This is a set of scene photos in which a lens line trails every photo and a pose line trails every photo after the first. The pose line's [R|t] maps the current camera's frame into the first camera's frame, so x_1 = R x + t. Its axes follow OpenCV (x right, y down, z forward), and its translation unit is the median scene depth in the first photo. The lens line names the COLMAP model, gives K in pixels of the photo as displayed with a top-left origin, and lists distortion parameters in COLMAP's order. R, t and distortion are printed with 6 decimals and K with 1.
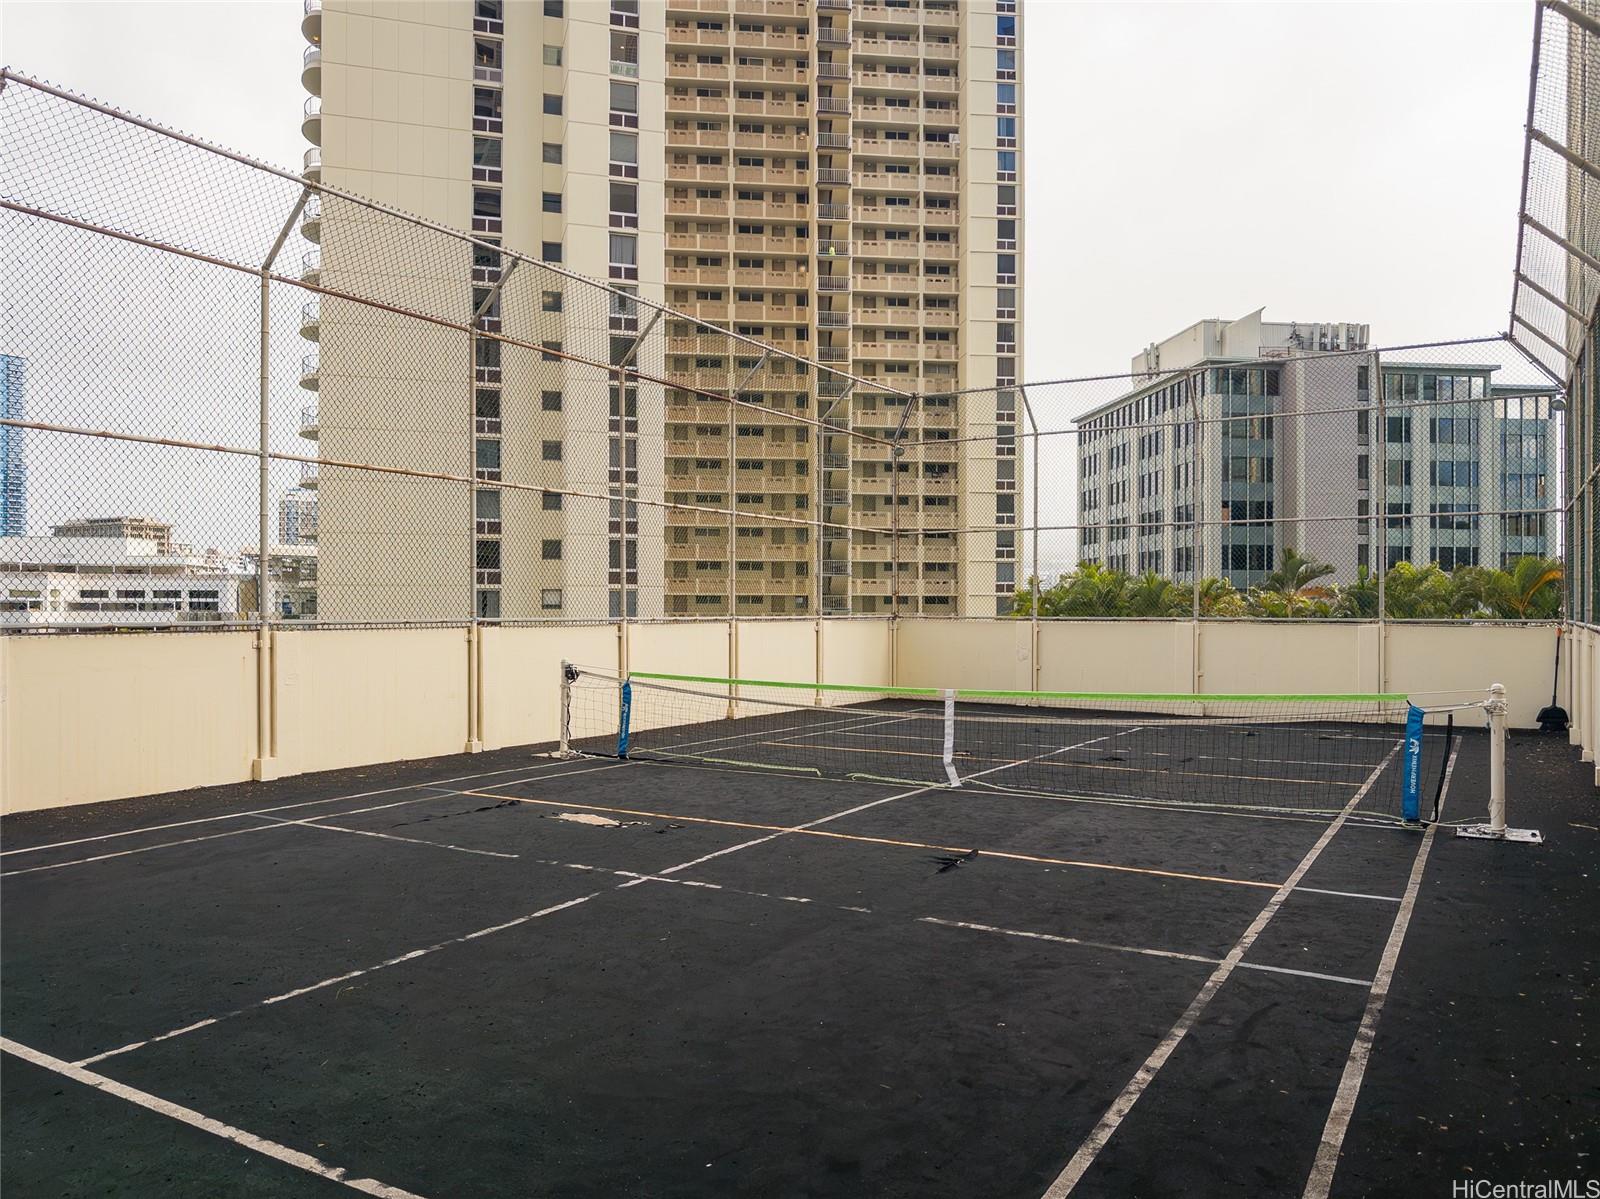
lens RADIAL K [[1128.2, 0, 804.1], [0, 1128.2, 599.7], [0, 0, 1]] dist [0.004357, 0.002995]
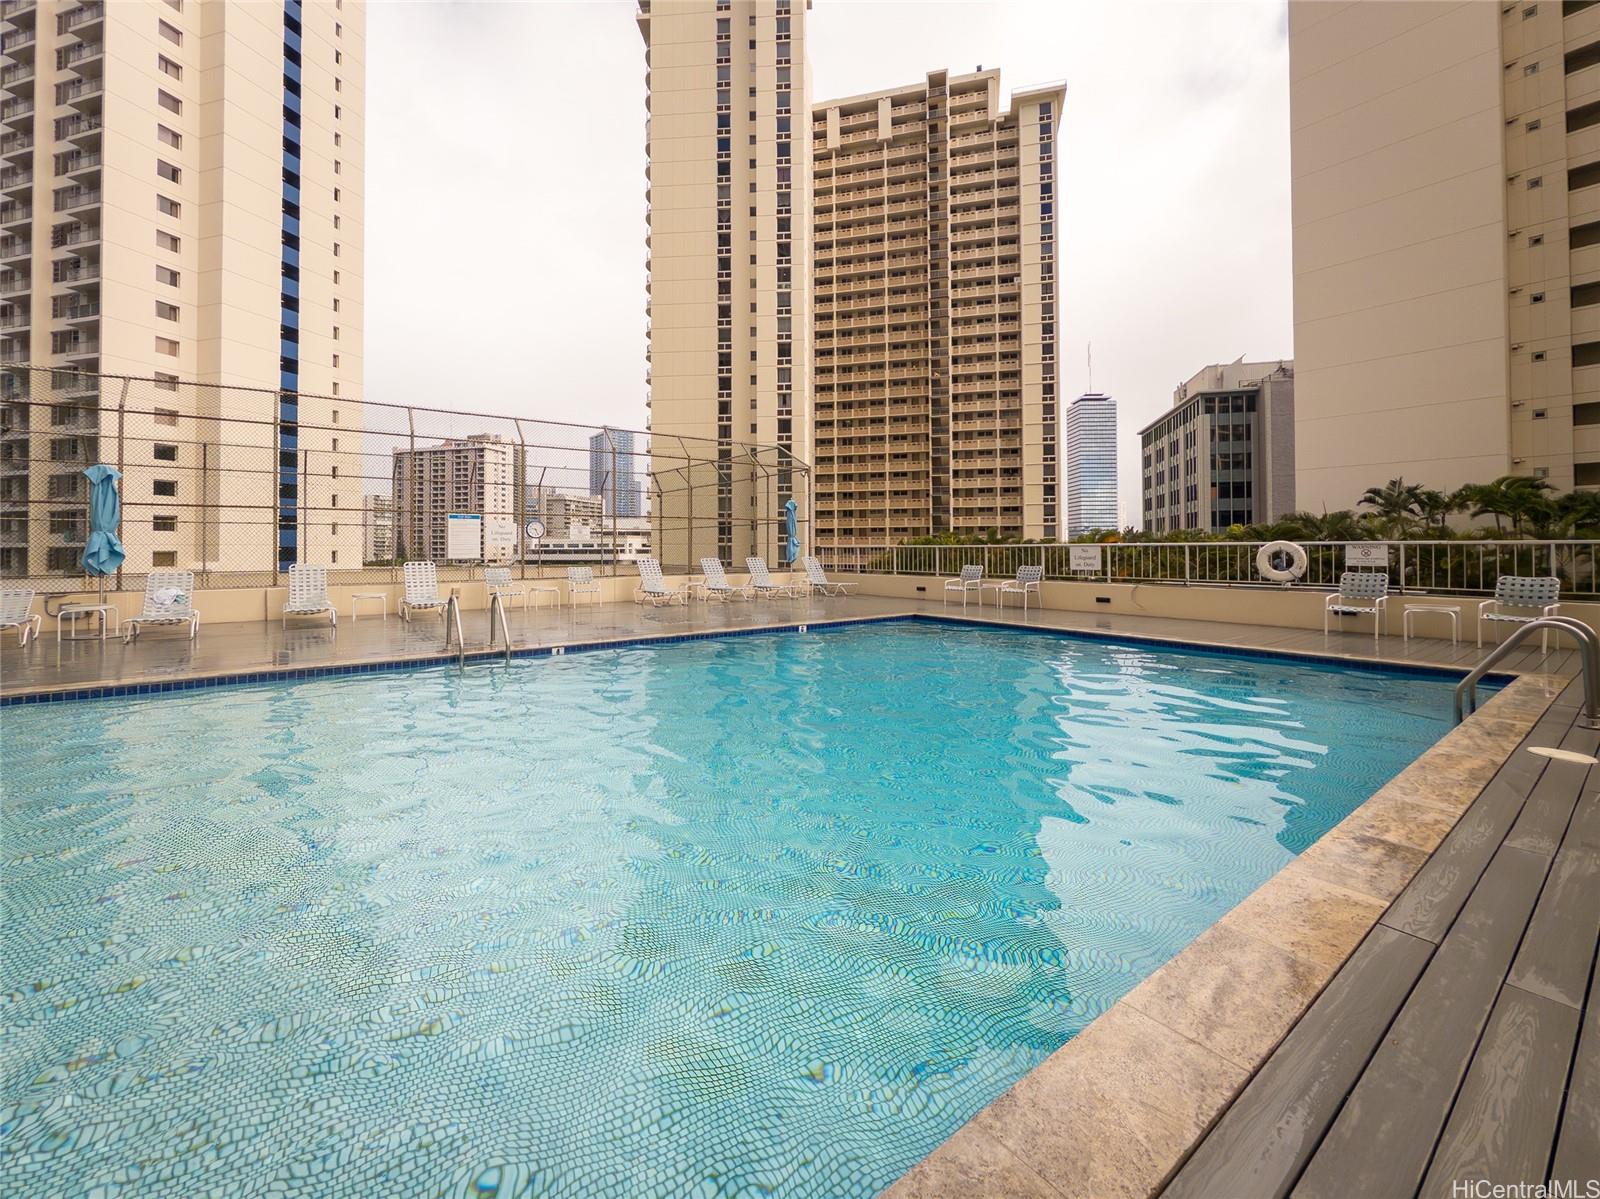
lens RADIAL K [[649.3, 0, 800.9], [0, 649.3, 551.8], [0, 0, 1]] dist [0.002553, -0.000002]
pose [[0.929608, -0.001854, -0.368545, 0.190235], [0.004899, 0.999961, 0.007326, -0.001183], [0.368517, -0.008616, 0.929581, -0.049065]]
